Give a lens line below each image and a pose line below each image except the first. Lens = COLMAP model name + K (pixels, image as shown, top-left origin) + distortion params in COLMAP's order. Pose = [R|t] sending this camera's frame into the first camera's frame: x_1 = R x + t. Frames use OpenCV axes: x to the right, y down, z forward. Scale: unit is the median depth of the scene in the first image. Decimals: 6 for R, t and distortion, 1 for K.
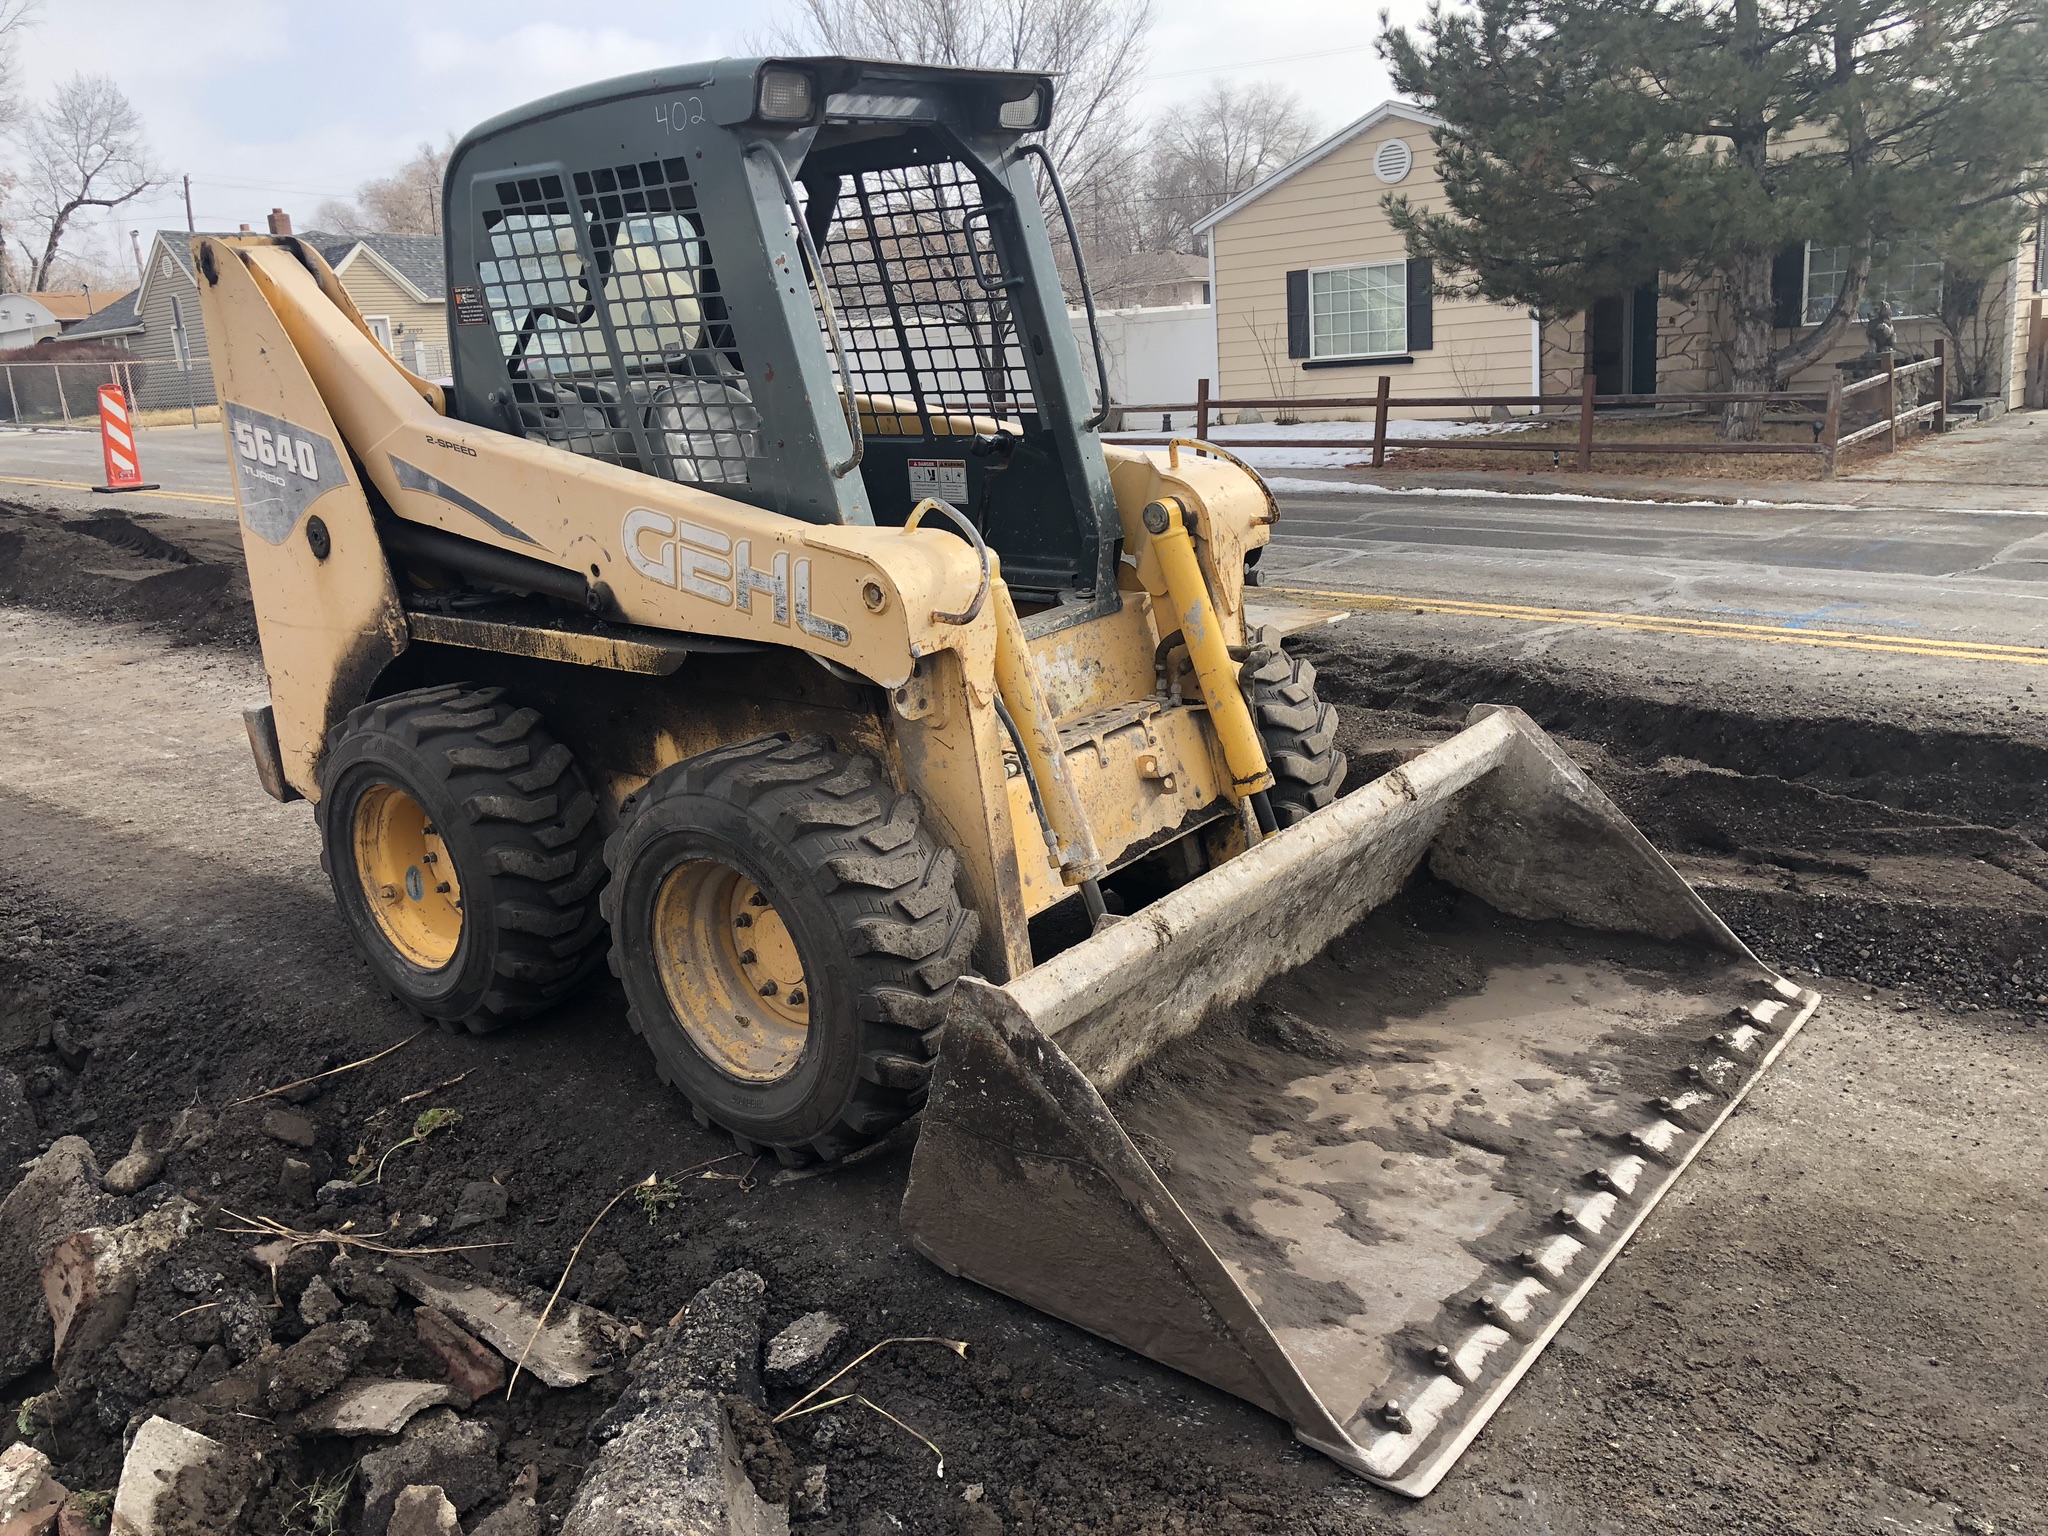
lens RADIAL K [[1641.6, 0, 1024.0], [0, 1641.6, 768.0], [0, 0, 1]] dist [0.004457, 0.014951]
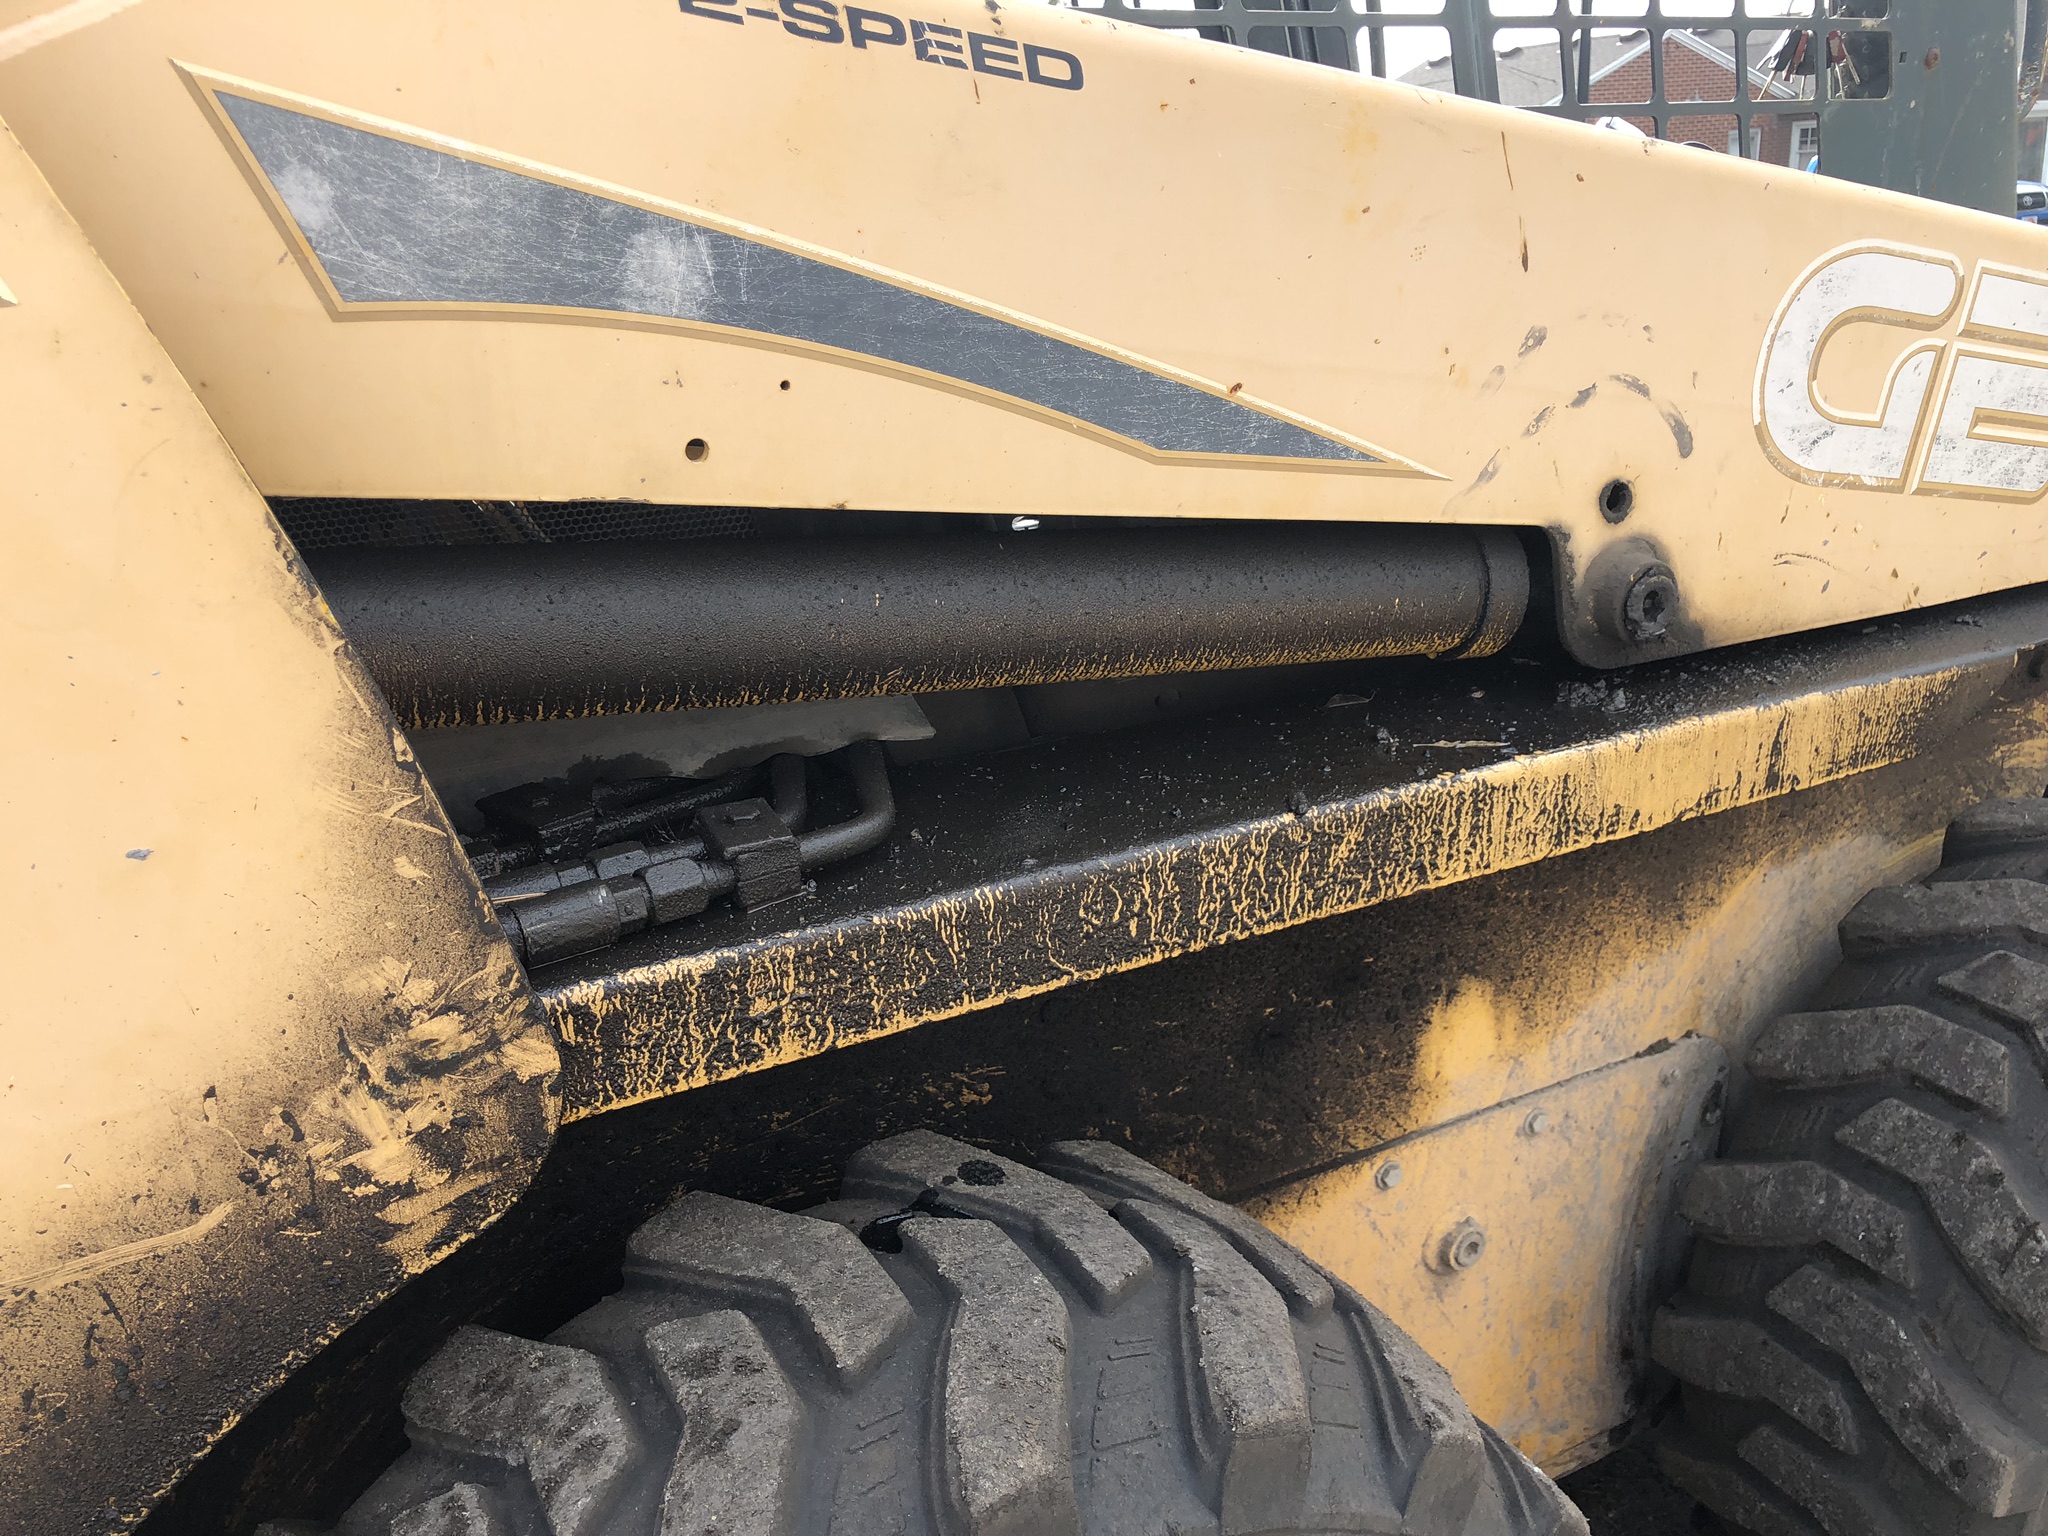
lens RADIAL K [[1691.3, 0, 1024.0], [0, 1691.3, 768.0], [0, 0, 1]] dist [0.059031, -0.115311]
pose [[0.383300, -0.256045, 0.887424, -0.569274], [0.263990, 0.951096, 0.160392, -0.149546], [-0.885093, 0.172793, 0.432149, 0.962639]]
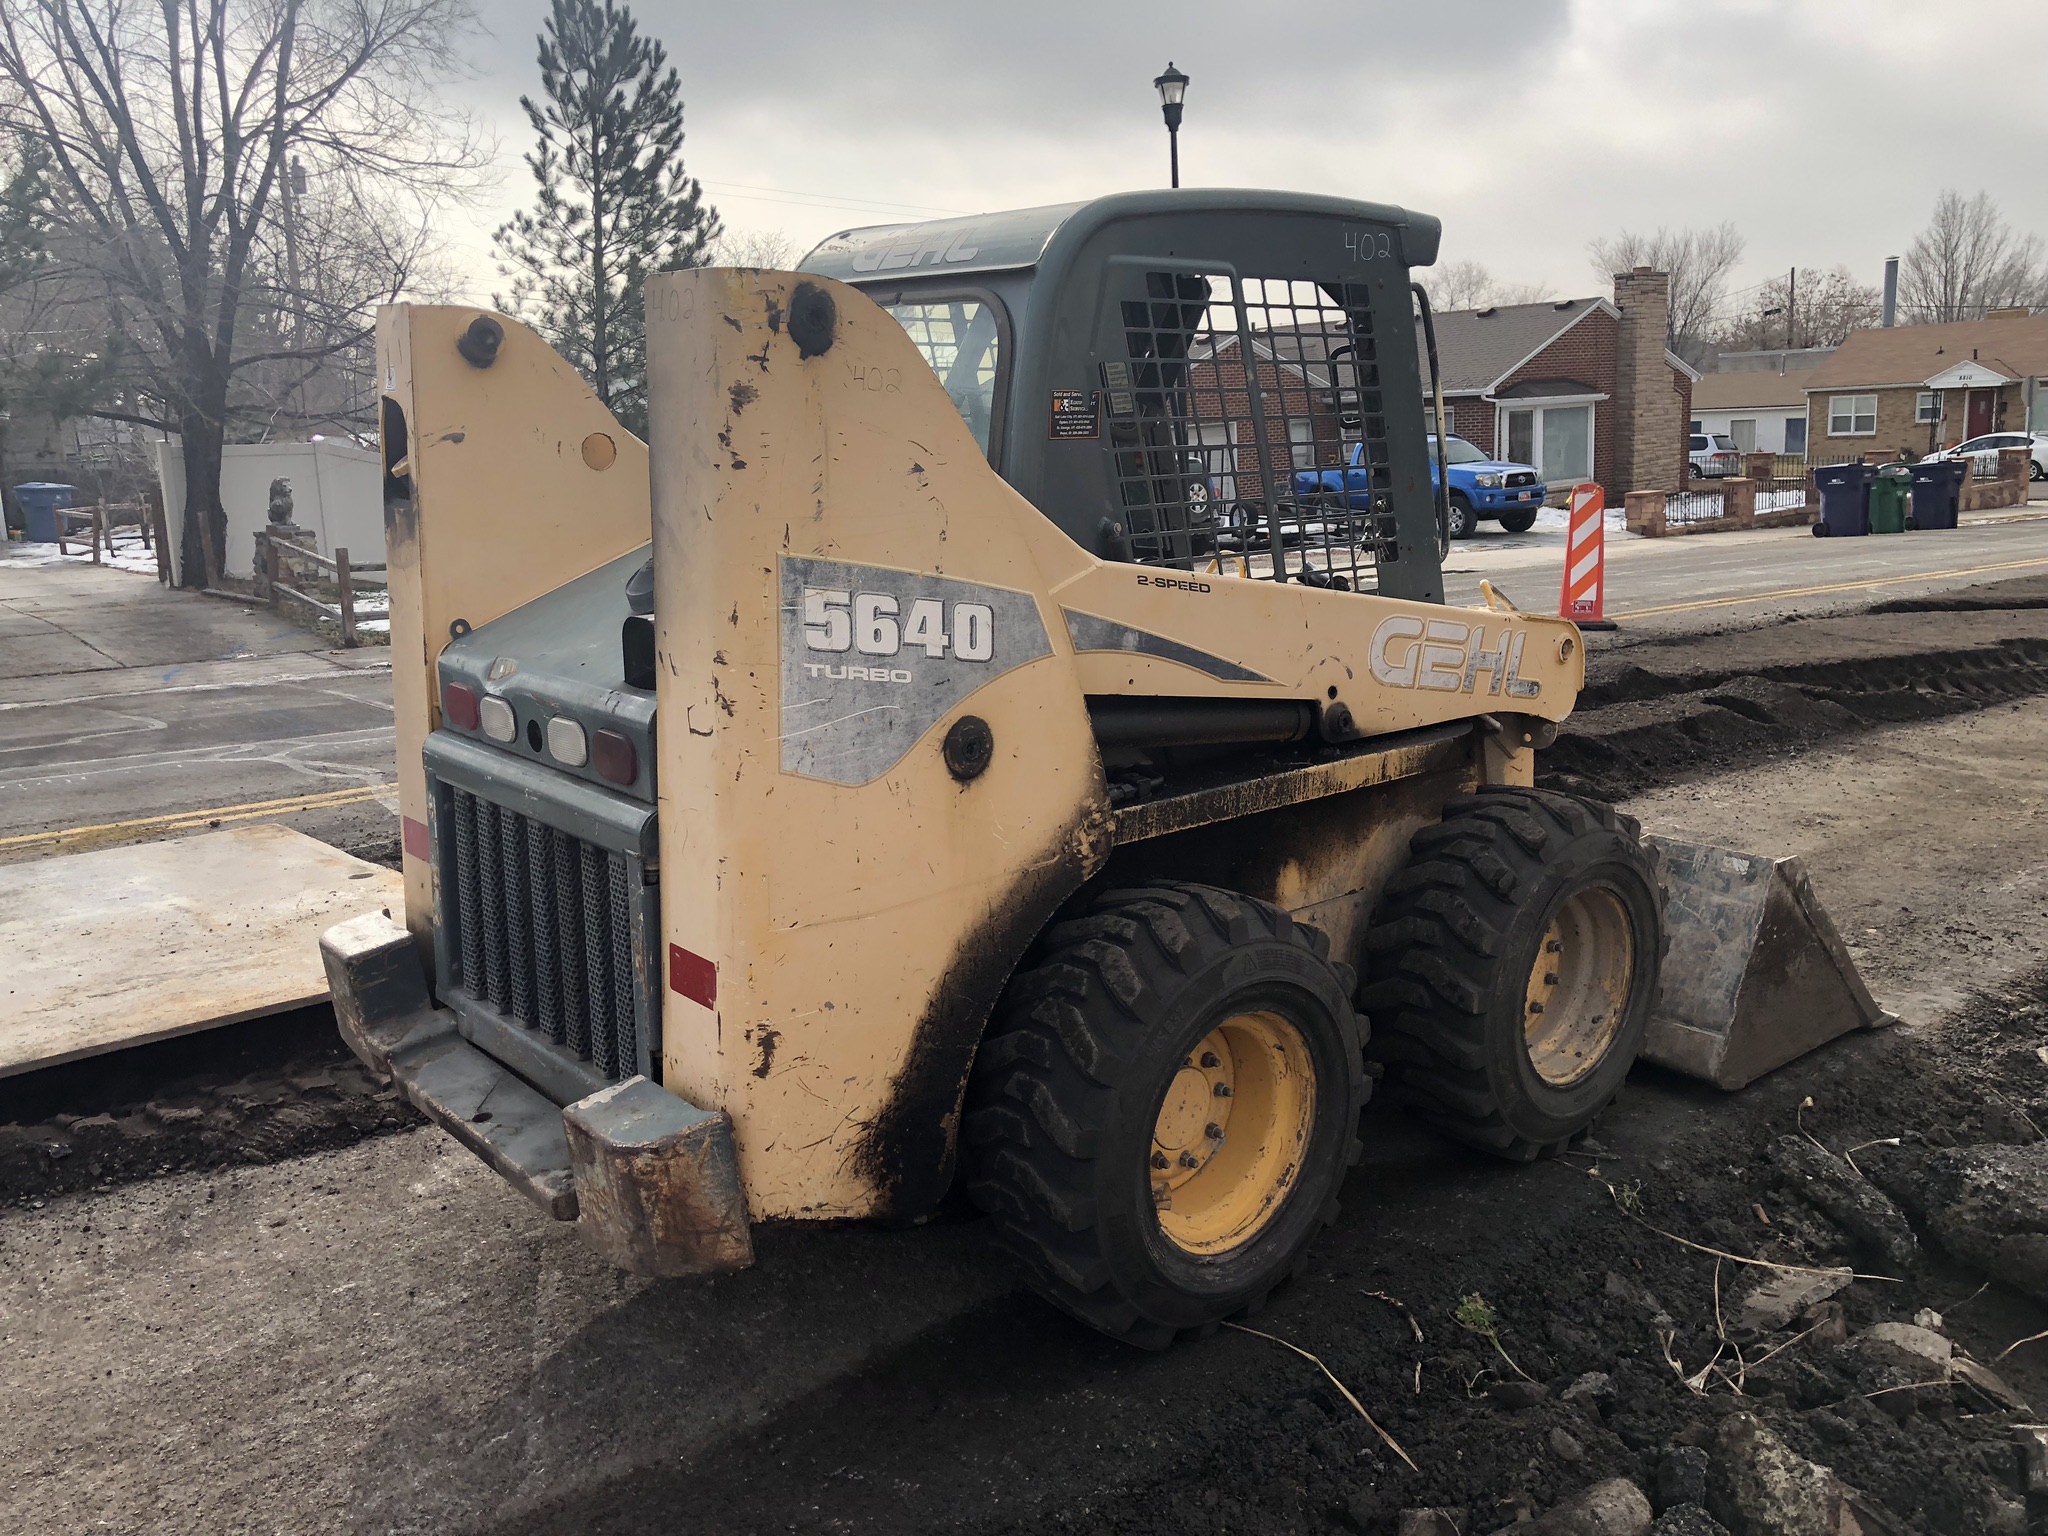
lens RADIAL K [[1691.3, 0, 1024.0], [0, 1691.3, 768.0], [0, 0, 1]] dist [0.059031, -0.115311]
pose [[0.175879, -0.142033, 0.974112, -1.253503], [0.282166, 0.955289, 0.088343, -0.214682], [-0.943106, 0.259323, 0.208092, 0.966889]]
